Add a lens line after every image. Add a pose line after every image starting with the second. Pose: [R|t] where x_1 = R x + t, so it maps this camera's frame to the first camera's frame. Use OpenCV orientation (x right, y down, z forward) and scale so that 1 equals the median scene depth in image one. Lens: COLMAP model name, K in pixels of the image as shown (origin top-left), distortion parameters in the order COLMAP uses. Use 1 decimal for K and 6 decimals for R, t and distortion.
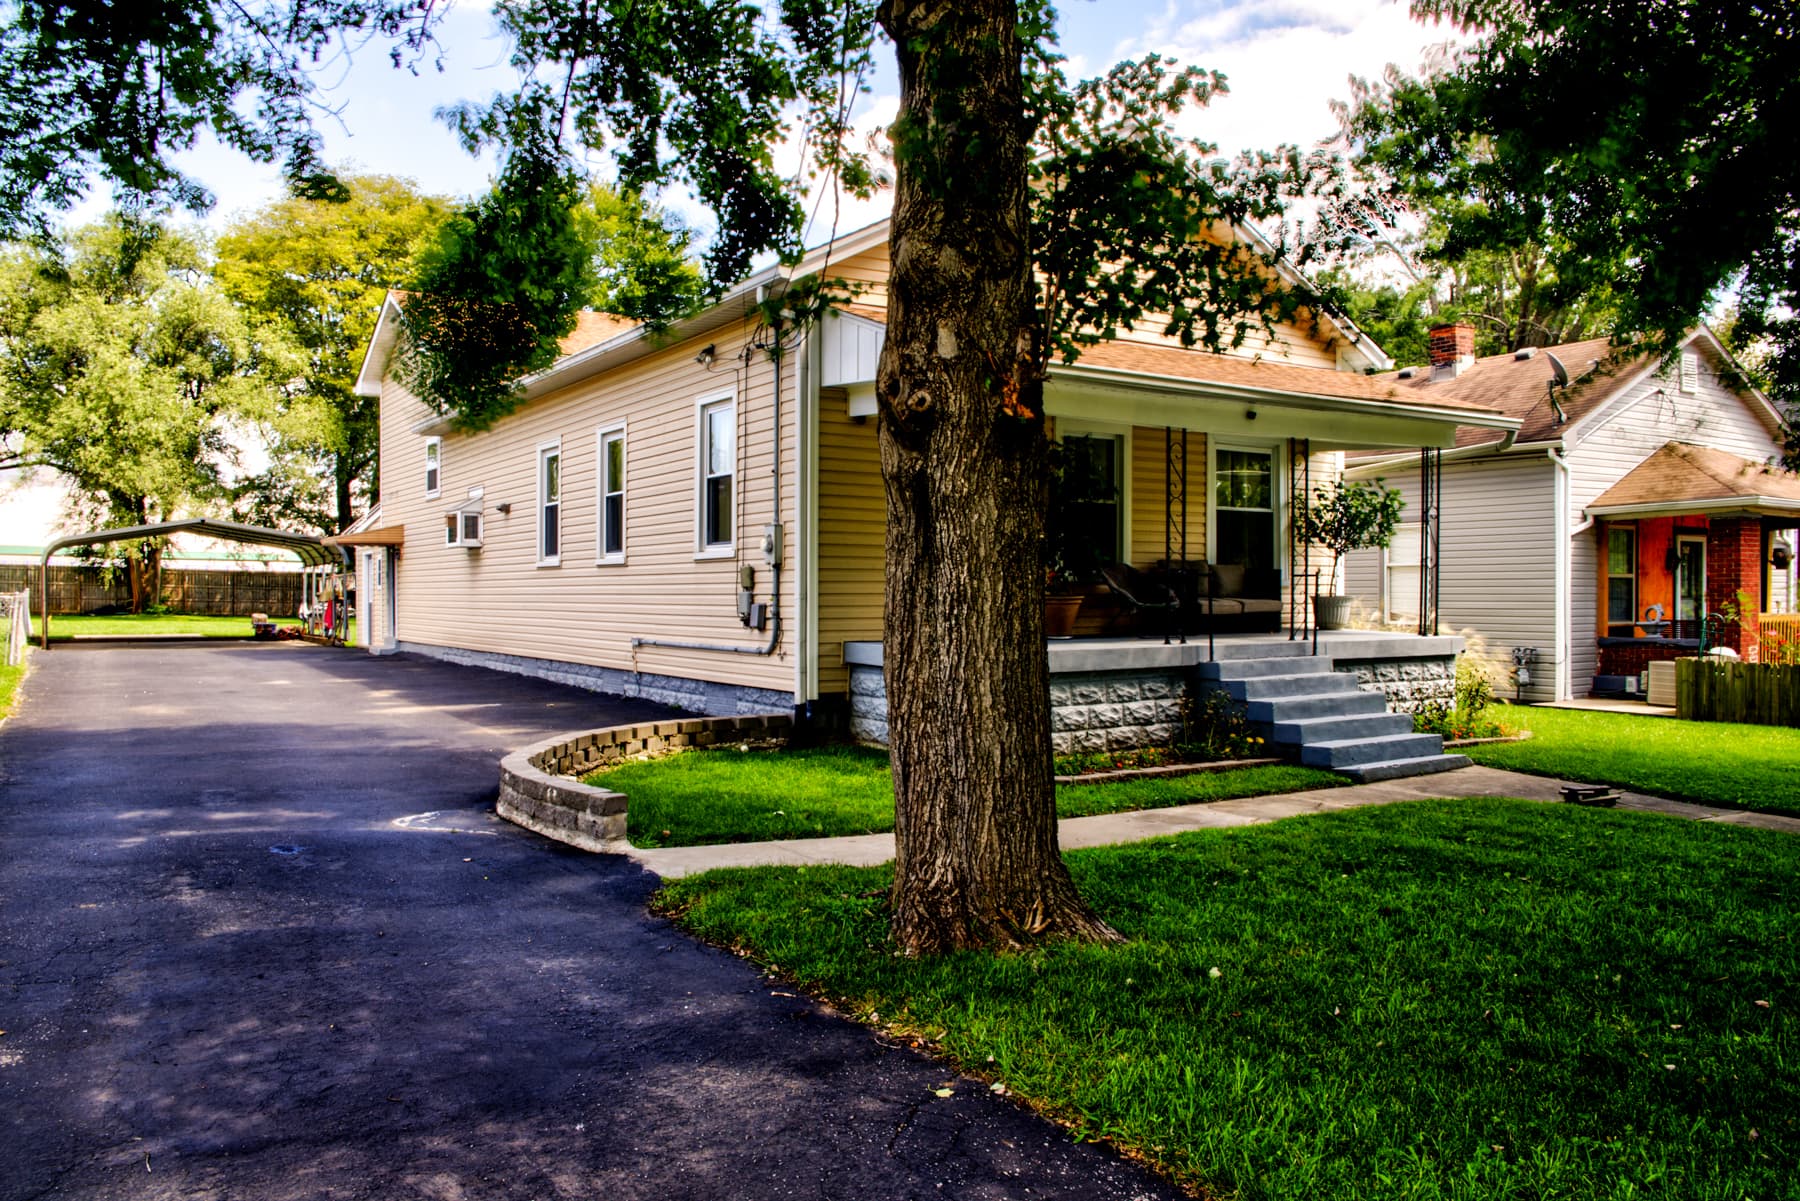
lens RADIAL K [[1284.8, 0, 890.8], [0, 1284.8, 612.5], [0, 0, 1]] dist [0.054920, 0.000441]
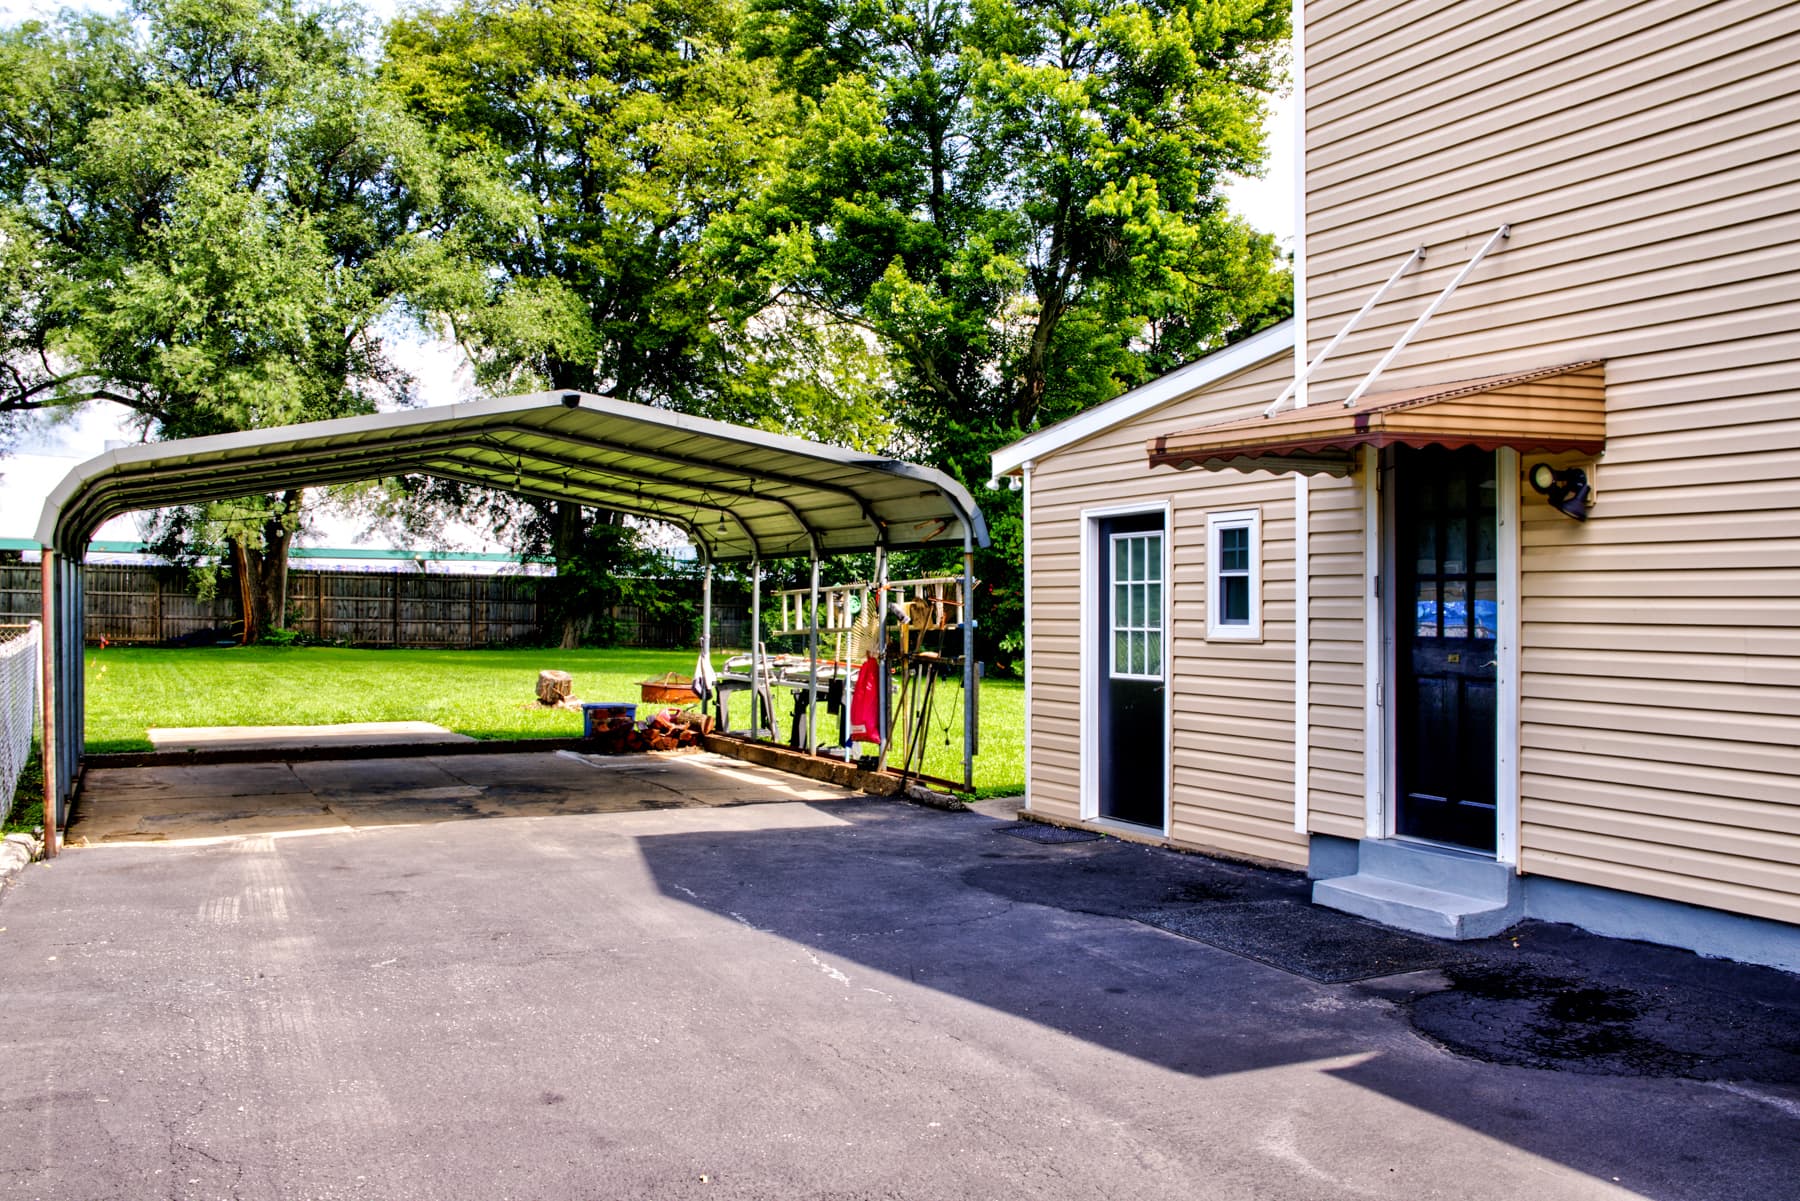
lens RADIAL K [[1333.6, 0, 905.8], [0, 1333.6, 596.2], [0, 0, 1]] dist [0.043999, -0.001769]
pose [[0.998514, -0.003838, -0.054360, -0.260316], [0.002959, 0.999864, -0.016251, -0.011416], [0.054415, 0.016066, 0.998389, 0.428309]]
